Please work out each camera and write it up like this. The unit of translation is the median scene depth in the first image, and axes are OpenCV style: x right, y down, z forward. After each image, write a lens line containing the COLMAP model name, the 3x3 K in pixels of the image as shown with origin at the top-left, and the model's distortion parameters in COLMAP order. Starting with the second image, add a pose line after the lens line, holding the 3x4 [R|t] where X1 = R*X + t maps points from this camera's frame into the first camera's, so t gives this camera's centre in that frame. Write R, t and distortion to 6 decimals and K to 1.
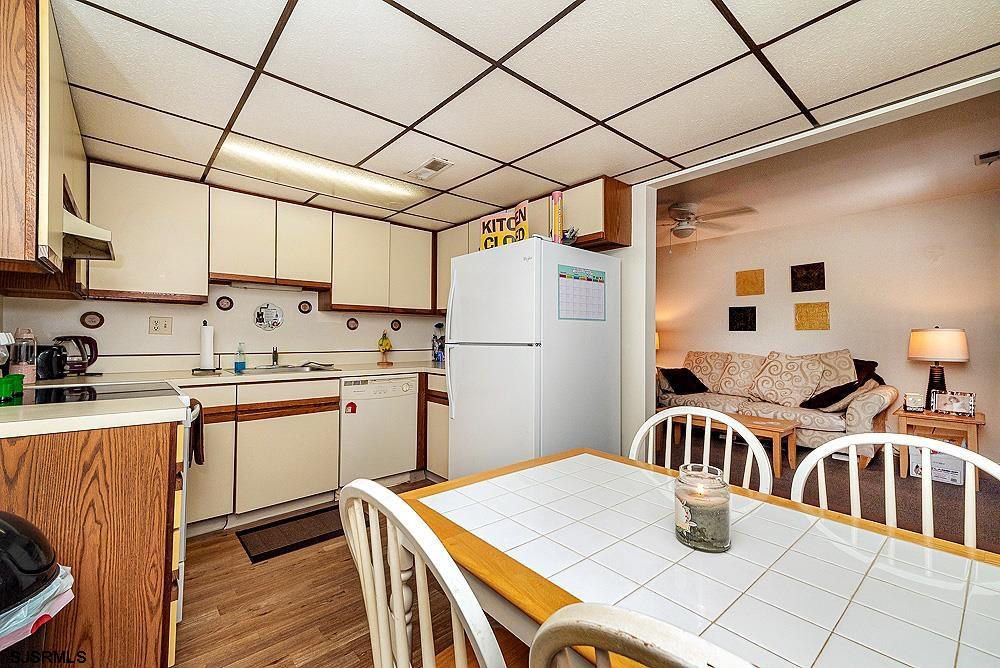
lens RADIAL K [[430.5, 0, 503.0], [0, 430.5, 330.0], [0, 0, 1]] dist [0.017233, 0.001261]
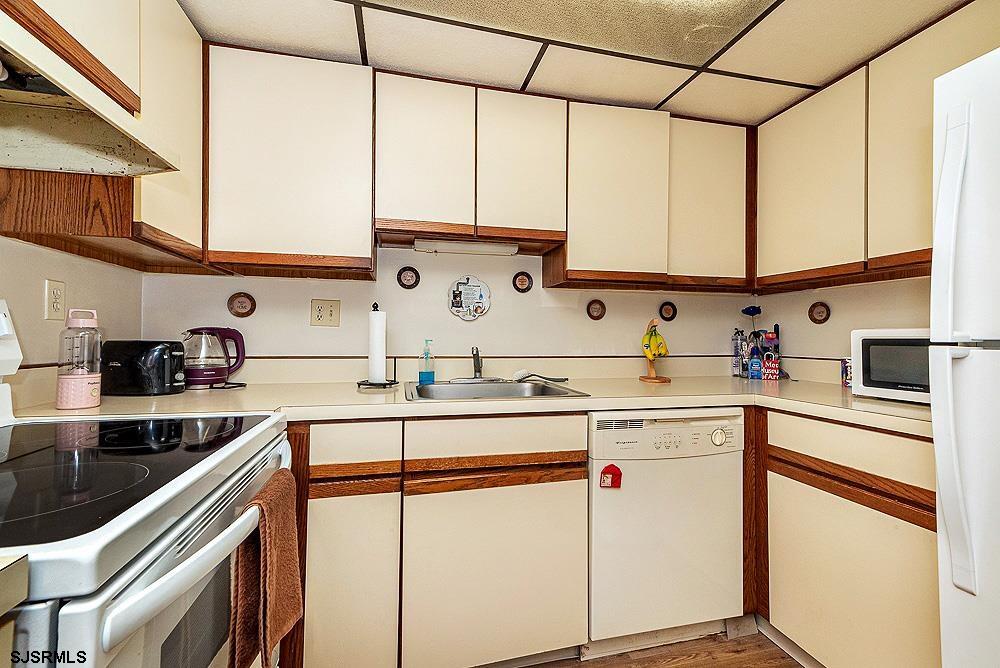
lens RADIAL K [[430.5, 0, 493.3], [0, 430.5, 340.9], [0, 0, 1]] dist [0.017233, 0.001261]
pose [[0.879604, 0.005973, -0.475669, -0.236144], [0.005875, 0.999709, 0.023417, 0.017168], [0.475670, -0.023392, 0.879313, 0.512090]]
